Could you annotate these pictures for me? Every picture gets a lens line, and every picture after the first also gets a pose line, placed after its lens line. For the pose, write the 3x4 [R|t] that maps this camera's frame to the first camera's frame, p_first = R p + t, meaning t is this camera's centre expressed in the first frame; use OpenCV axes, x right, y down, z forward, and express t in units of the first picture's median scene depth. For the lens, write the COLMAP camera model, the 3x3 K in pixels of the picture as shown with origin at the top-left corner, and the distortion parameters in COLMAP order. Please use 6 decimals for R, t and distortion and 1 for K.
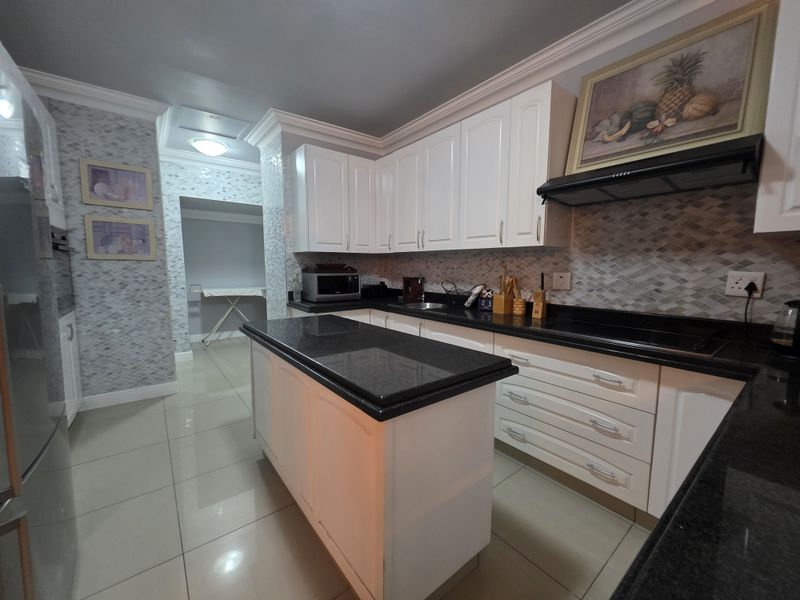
lens RADIAL K [[320.9, 0, 403.2], [0, 320.9, 299.6], [0, 0, 1]] dist [0.002557, 0.000227]
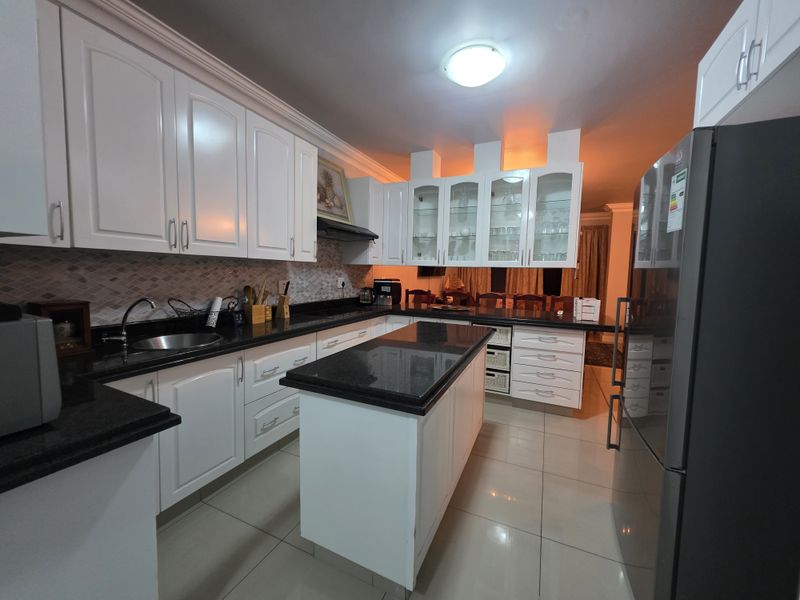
lens RADIAL K [[320.9, 0, 402.1], [0, 320.9, 298.4], [0, 0, 1]] dist [0.002557, 0.000227]
pose [[-0.456739, -0.089288, 0.885109, -1.013251], [0.066475, 0.988743, 0.134045, -0.178892], [-0.887114, 0.120062, -0.445662, 1.342186]]
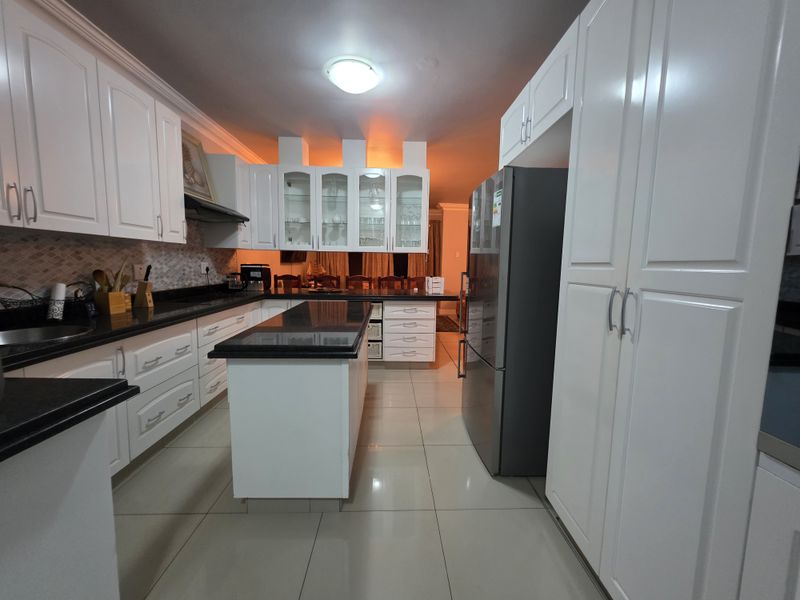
lens RADIAL K [[320.9, 0, 404.5], [0, 320.9, 299.2], [0, 0, 1]] dist [0.002557, 0.000227]
pose [[-0.811833, -0.084327, 0.577769, -1.060831], [0.038007, 0.979786, 0.196407, -0.174458], [-0.582652, 0.181409, -0.792217, 1.586460]]
